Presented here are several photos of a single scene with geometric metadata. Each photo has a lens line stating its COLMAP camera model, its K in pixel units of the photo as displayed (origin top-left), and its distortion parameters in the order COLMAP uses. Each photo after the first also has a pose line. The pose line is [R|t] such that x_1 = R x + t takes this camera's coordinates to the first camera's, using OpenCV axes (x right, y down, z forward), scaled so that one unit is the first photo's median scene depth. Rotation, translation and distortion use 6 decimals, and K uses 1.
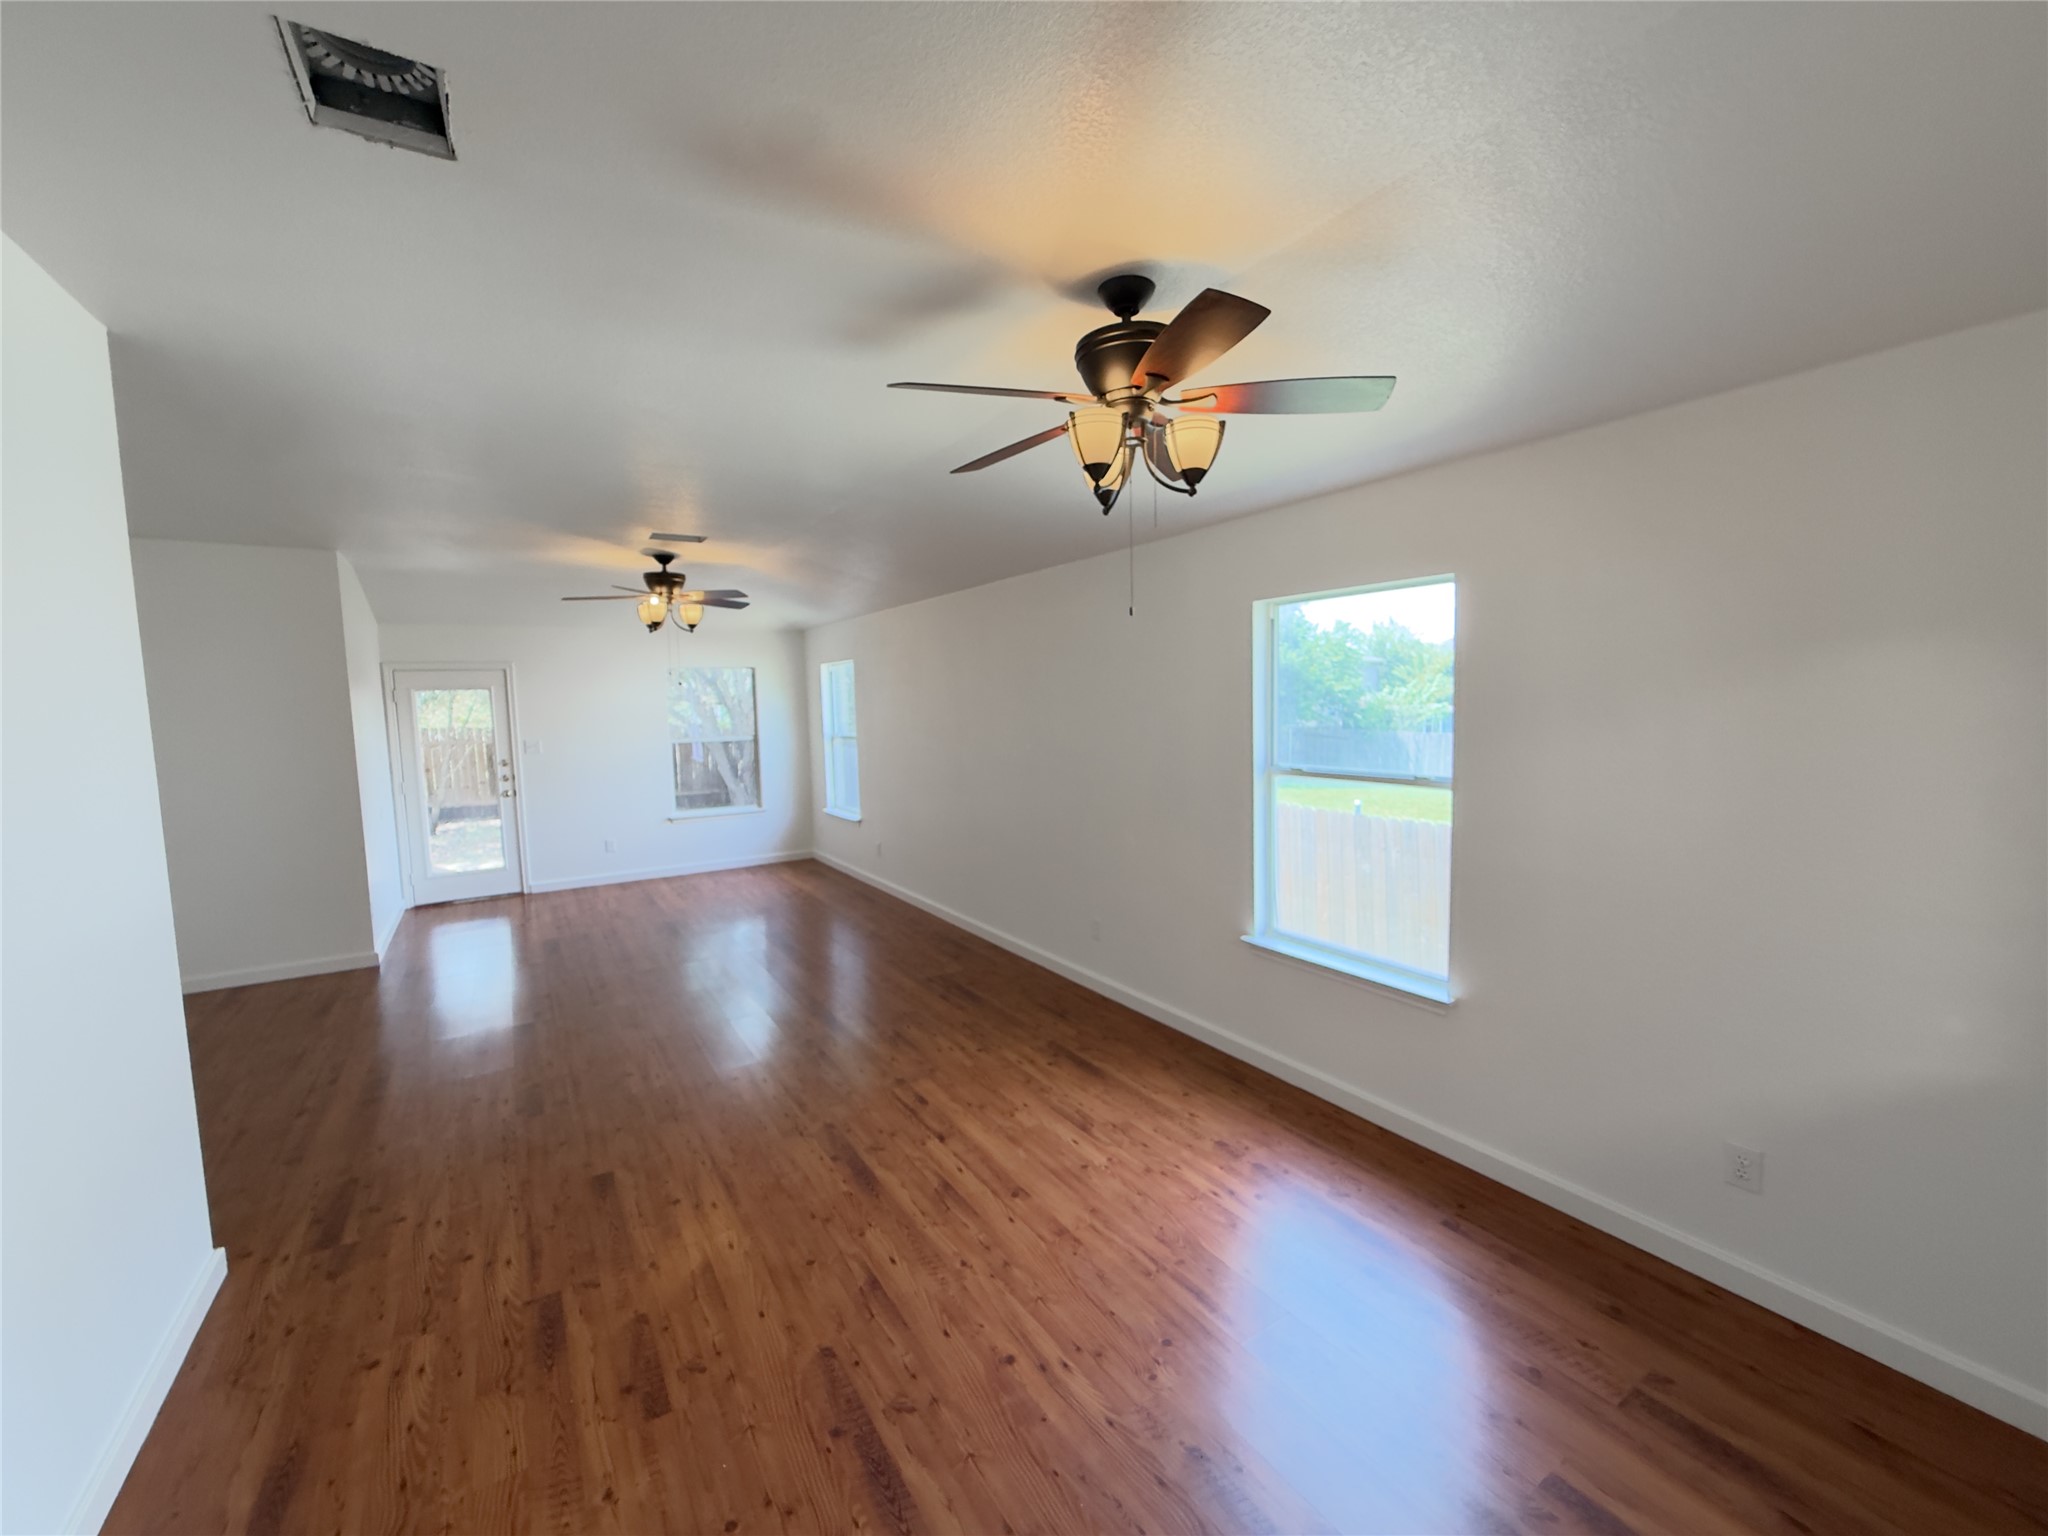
lens RADIAL K [[813.5, 0, 1010.8], [0, 813.5, 773.2], [0, 0, 1]] dist [0.000658, -0.000135]
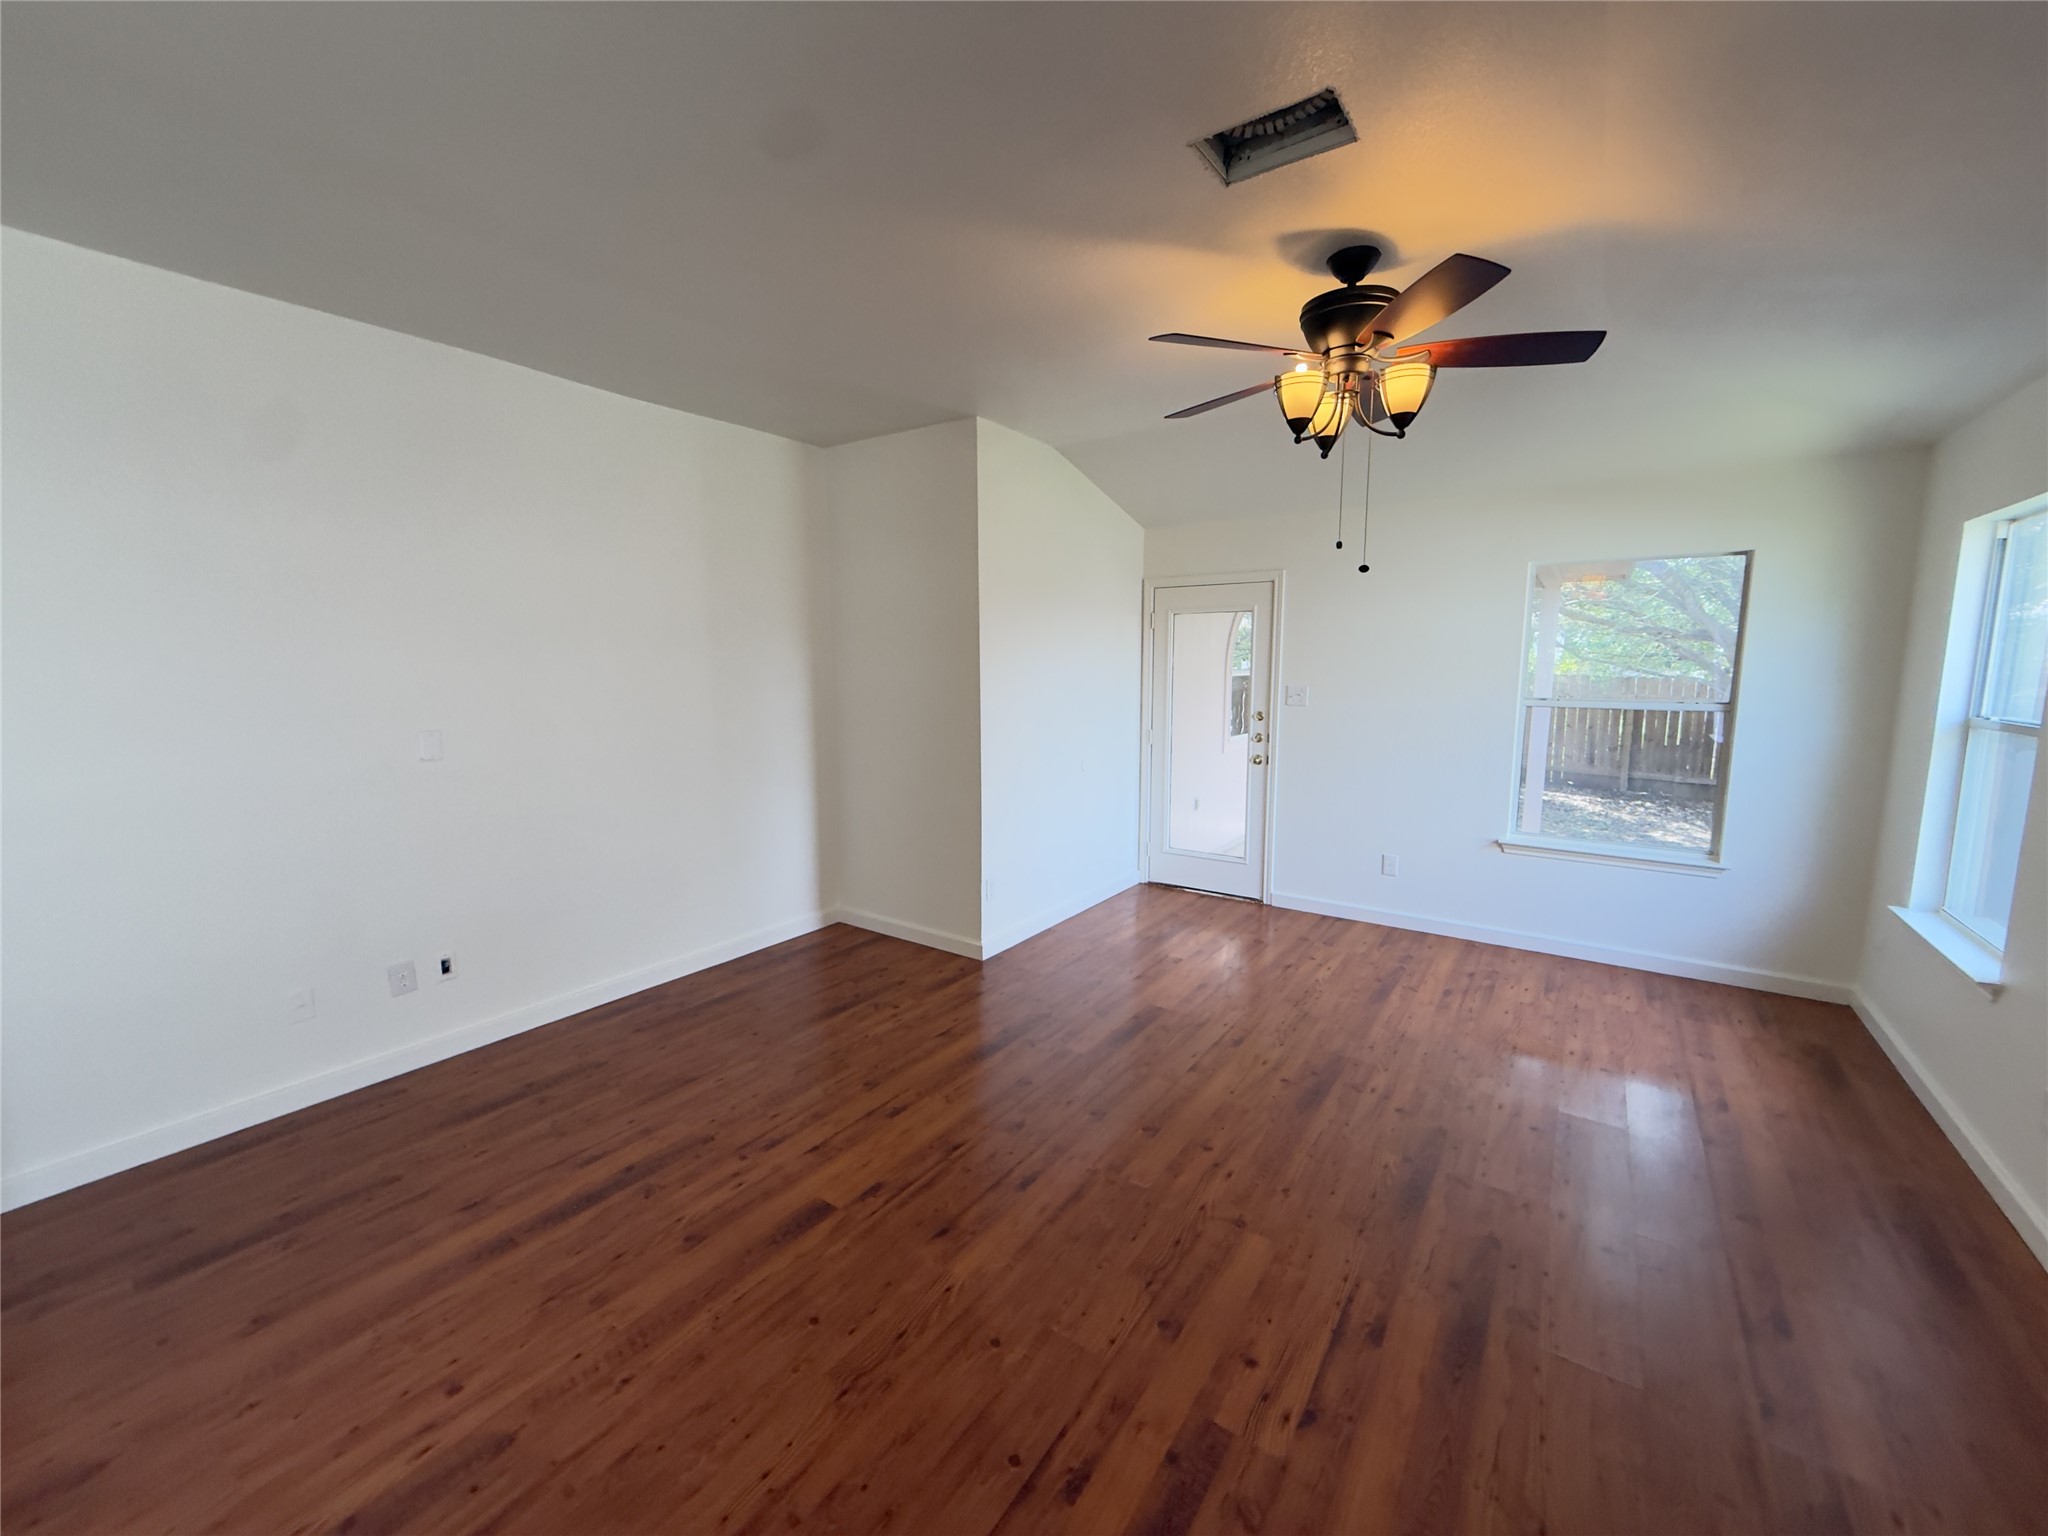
lens RADIAL K [[813.5, 0, 1010.8], [0, 813.5, 773.2], [0, 0, 1]] dist [0.000658, -0.000135]
pose [[0.390737, 0.152820, -0.907728, -0.060572], [-0.093590, 0.987608, 0.125982, -0.032199], [0.915732, 0.035728, 0.400197, 0.523634]]
